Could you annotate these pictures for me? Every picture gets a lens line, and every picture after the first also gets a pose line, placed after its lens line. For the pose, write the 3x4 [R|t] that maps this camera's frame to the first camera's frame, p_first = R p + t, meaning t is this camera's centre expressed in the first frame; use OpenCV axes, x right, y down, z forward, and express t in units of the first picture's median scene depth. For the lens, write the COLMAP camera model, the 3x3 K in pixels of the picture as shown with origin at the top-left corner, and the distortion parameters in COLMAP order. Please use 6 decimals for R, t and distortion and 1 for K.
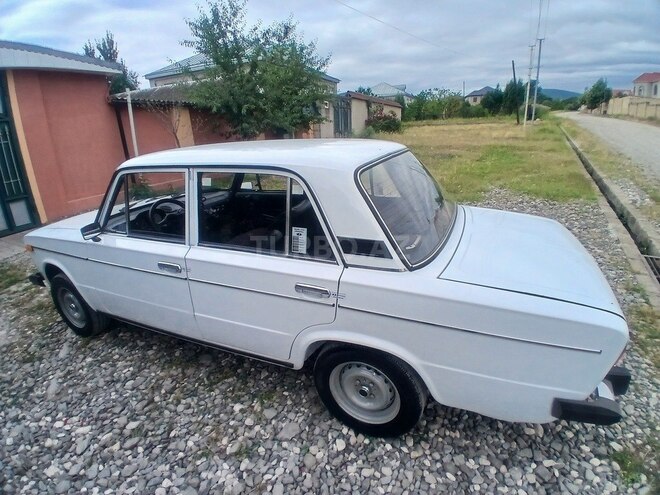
lens RADIAL K [[325.6, 0, 328.6], [0, 325.6, 246.5], [0, 0, 1]] dist [0.002540, -0.043467]
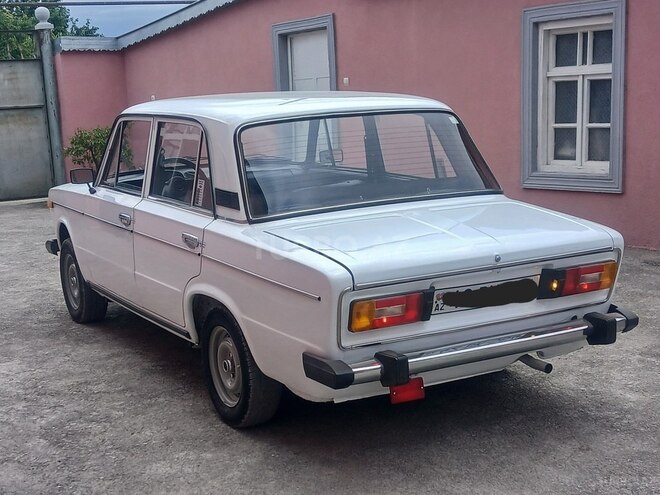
lens RADIAL K [[1011.7, 0, 333.4], [0, 1011.7, 273.4], [0, 0, 1]] dist [0.075013, 0.081867]
pose [[0.804309, 0.131915, -0.579384, 1.705348], [-0.203925, 0.977108, -0.060623, 0.269795], [0.558123, 0.166911, 0.812797, -1.020158]]
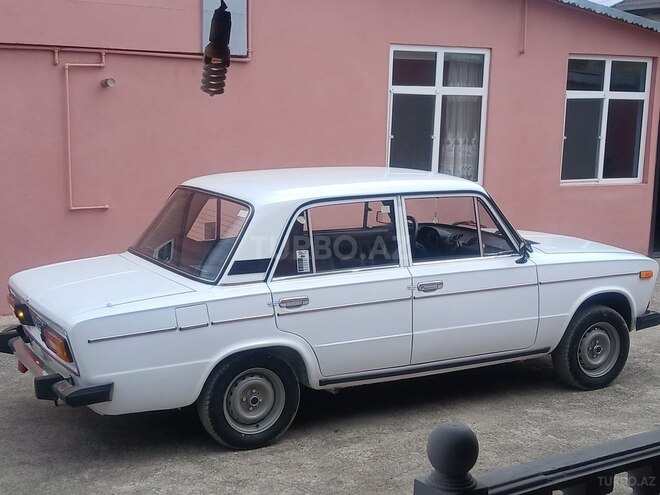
lens RADIAL K [[1011.7, 0, 333.4], [0, 1011.7, 273.4], [0, 0, 1]] dist [0.075013, 0.081867]
pose [[-0.577795, 0.194293, -0.792719, 2.599038], [-0.260255, 0.876694, 0.404569, -1.485916], [0.773576, 0.440067, -0.455984, 2.942238]]
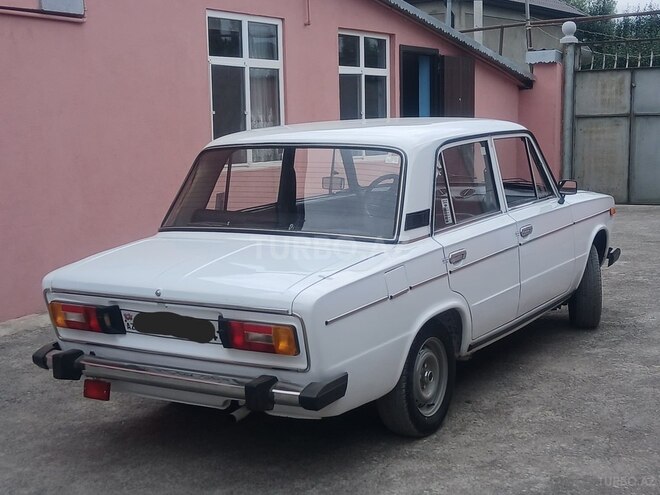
lens RADIAL K [[1011.7, 0, 333.4], [0, 1011.7, 273.4], [0, 0, 1]] dist [0.075013, 0.081867]
pose [[-0.093878, 0.219881, -0.970999, 2.877536], [-0.310207, 0.920294, 0.238391, -0.656137], [0.946022, 0.323590, -0.018186, 1.293124]]
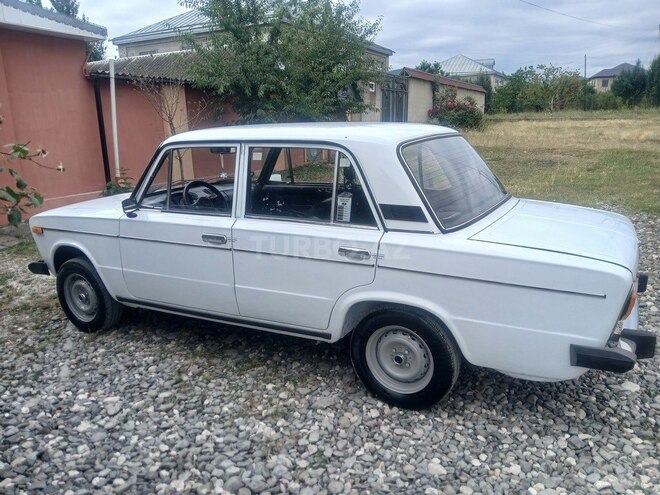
lens RADIAL K [[512.5, 0, 332.7], [0, 512.5, 263.1], [0, 0, 1]] dist [0.034951, -0.085344]
pose [[0.996886, 0.041480, -0.067067, -0.004874], [-0.046737, 0.995793, -0.078817, 0.248254], [0.063515, 0.081706, 0.994631, -0.573186]]
